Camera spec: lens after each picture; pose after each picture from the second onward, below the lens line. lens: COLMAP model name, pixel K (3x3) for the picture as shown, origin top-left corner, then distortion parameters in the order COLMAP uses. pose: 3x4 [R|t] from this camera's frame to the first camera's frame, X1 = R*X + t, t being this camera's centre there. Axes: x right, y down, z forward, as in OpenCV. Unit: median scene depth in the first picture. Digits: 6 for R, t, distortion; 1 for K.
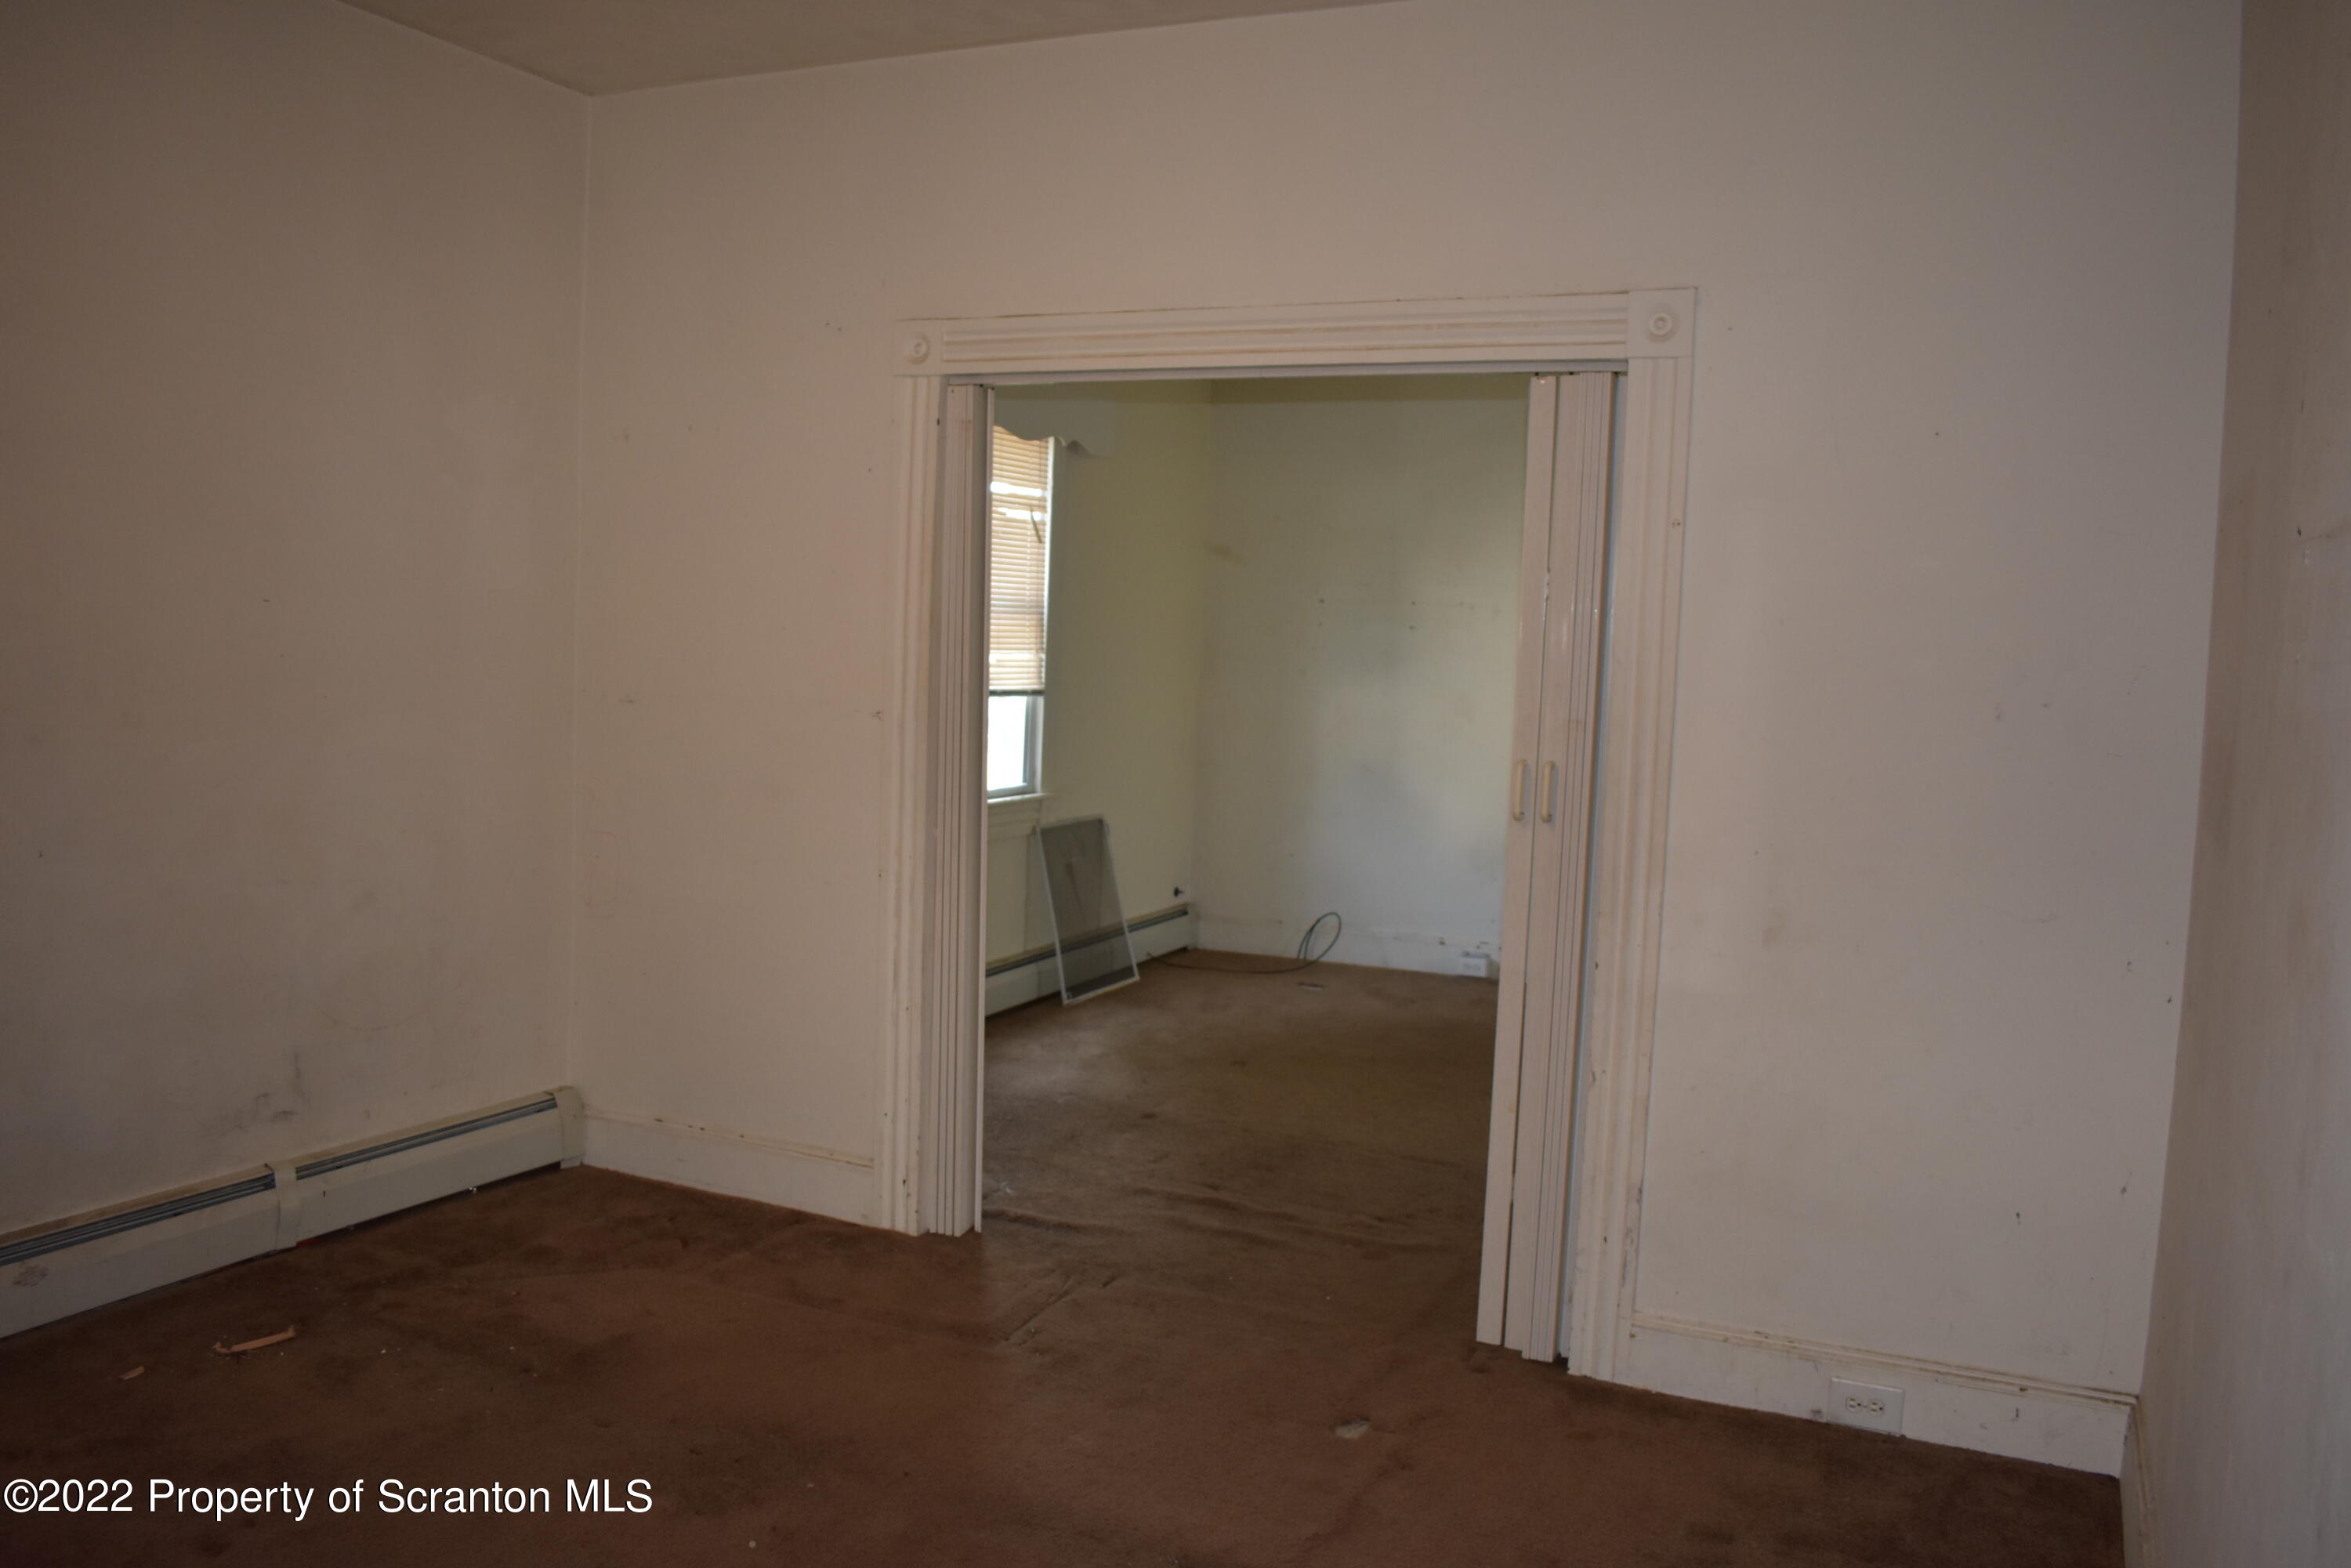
lens RADIAL K [[1839.1, 0, 1163.0], [0, 1839.1, 775.0], [0, 0, 1]] dist [-0.090612, 0.011974]
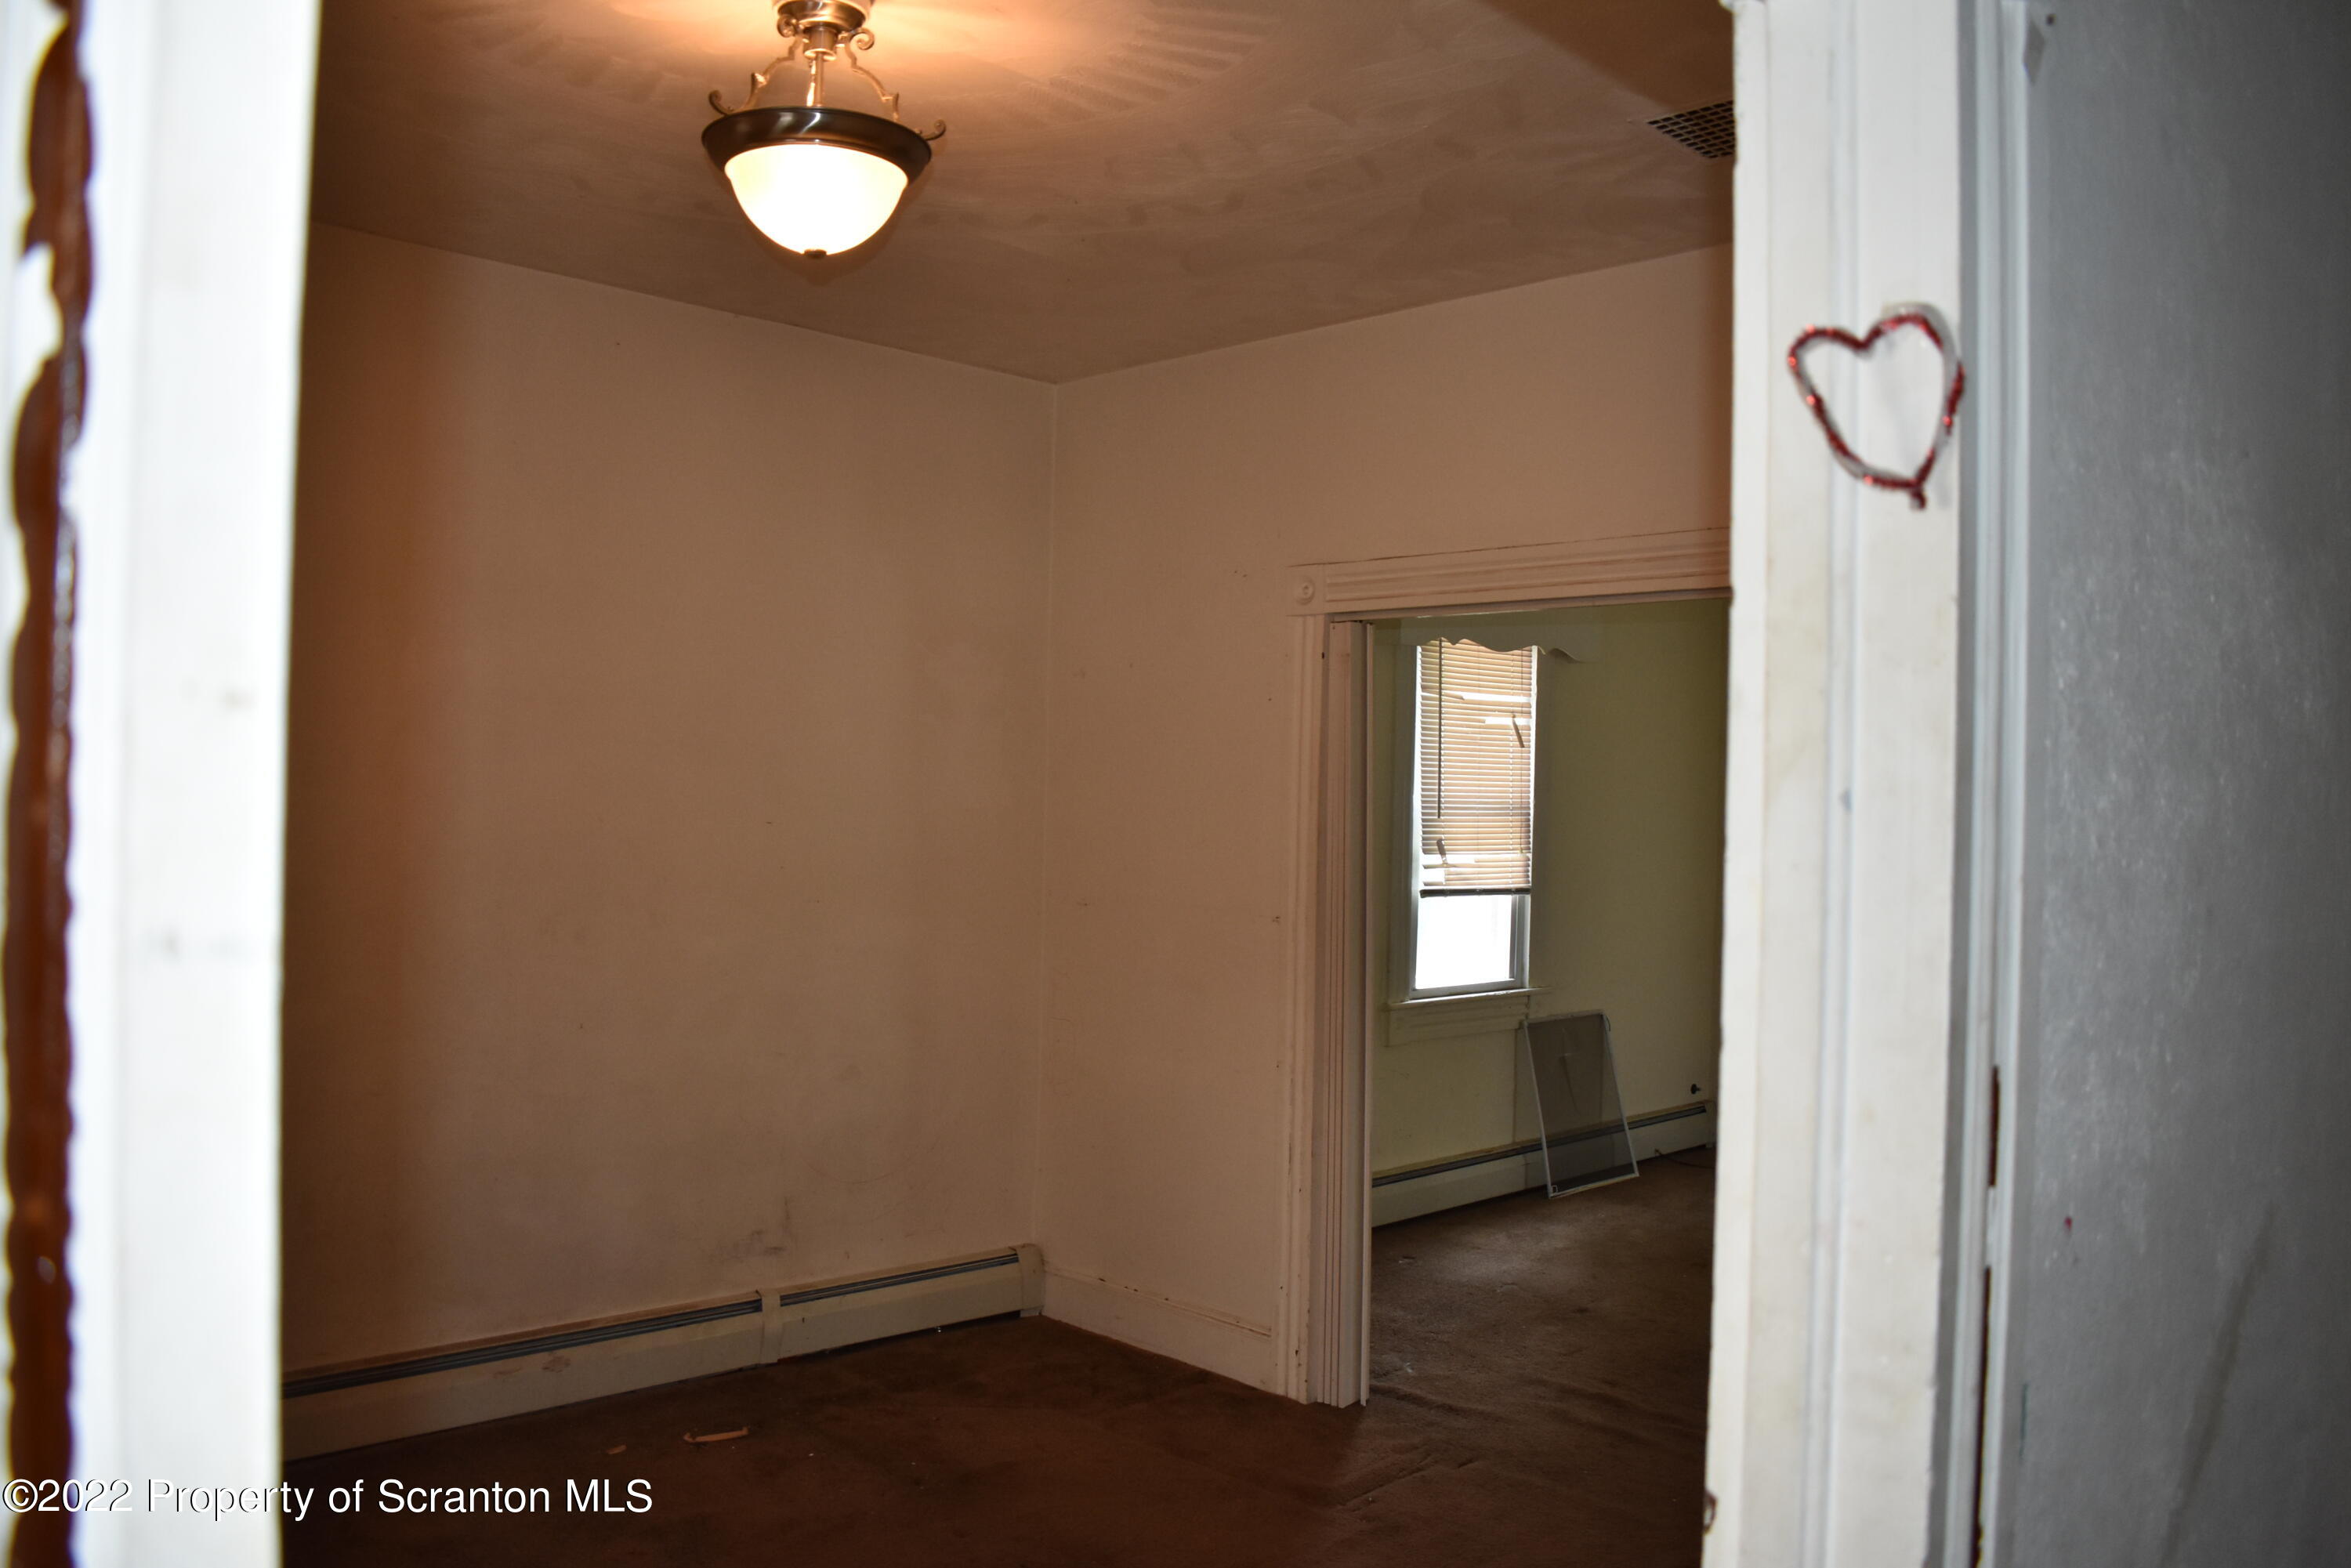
lens RADIAL K [[1839.1, 0, 1163.0], [0, 1839.1, 775.0], [0, 0, 1]] dist [-0.090612, 0.011974]
pose [[0.935067, -0.019795, -0.353919, 0.172506], [-0.015370, 0.995236, -0.096273, -0.011730], [0.354139, 0.095462, 0.930308, -0.060798]]
